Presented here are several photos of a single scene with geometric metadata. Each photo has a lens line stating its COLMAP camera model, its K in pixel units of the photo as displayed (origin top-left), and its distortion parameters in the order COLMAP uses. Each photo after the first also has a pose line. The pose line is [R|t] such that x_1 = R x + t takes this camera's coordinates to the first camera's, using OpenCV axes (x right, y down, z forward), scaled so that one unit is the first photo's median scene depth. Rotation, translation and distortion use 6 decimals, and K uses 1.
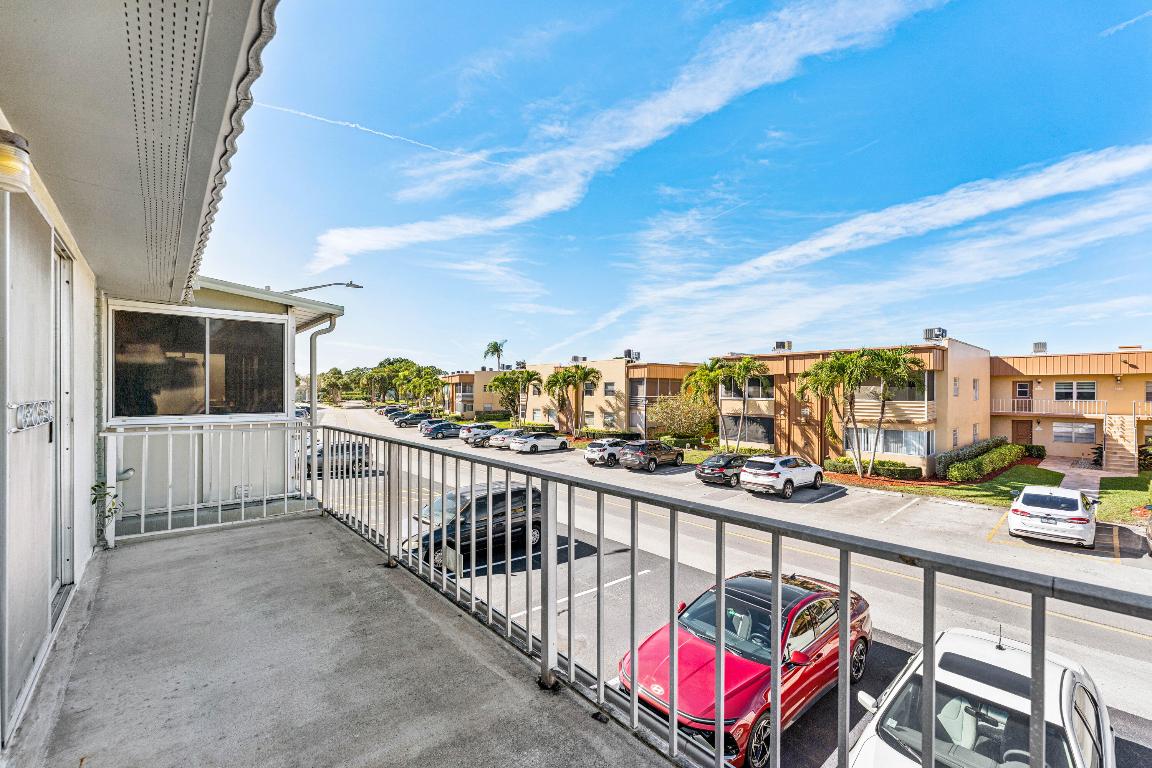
lens RADIAL K [[469.0, 0, 568.6], [0, 469.0, 389.5], [0, 0, 1]] dist [-0.005834, -0.001656]
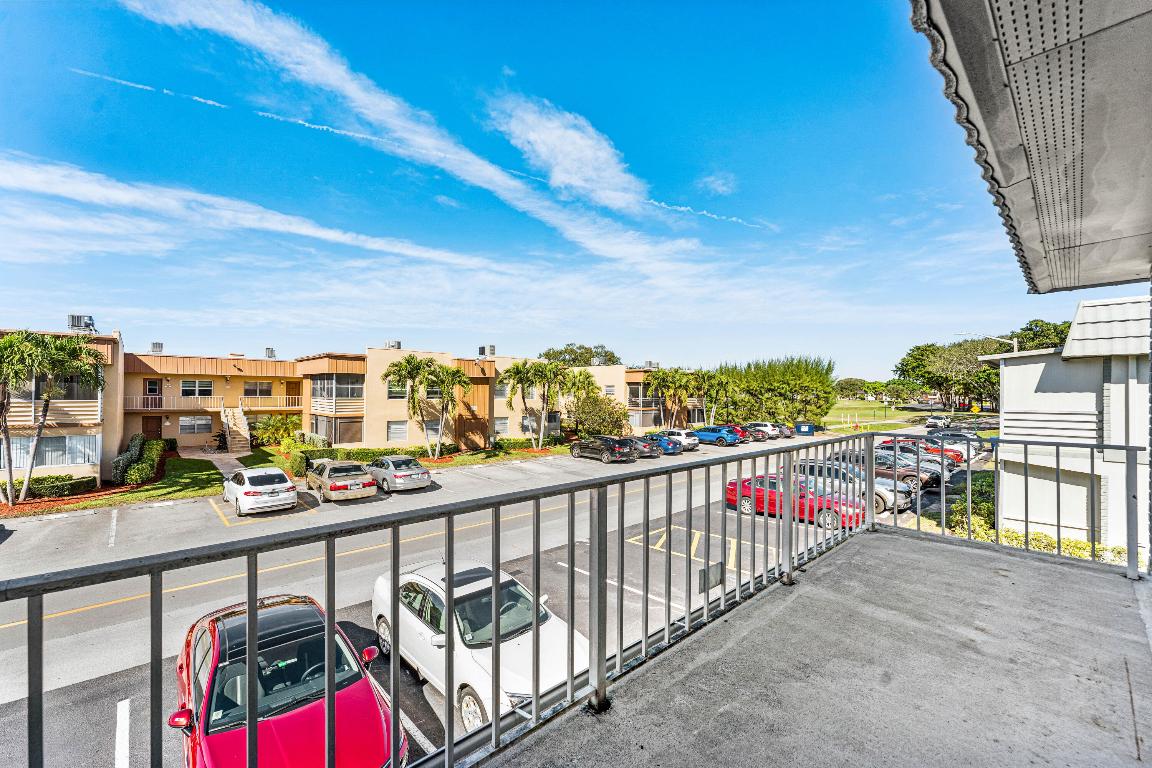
lens RADIAL K [[469.0, 0, 568.2], [0, 469.0, 388.8], [0, 0, 1]] dist [-0.005834, -0.001656]
pose [[-0.022229, 0.002532, 0.999750, -0.124416], [-0.008026, 0.999964, -0.002711, -0.000136], [-0.999721, -0.008084, -0.022207, 0.139429]]
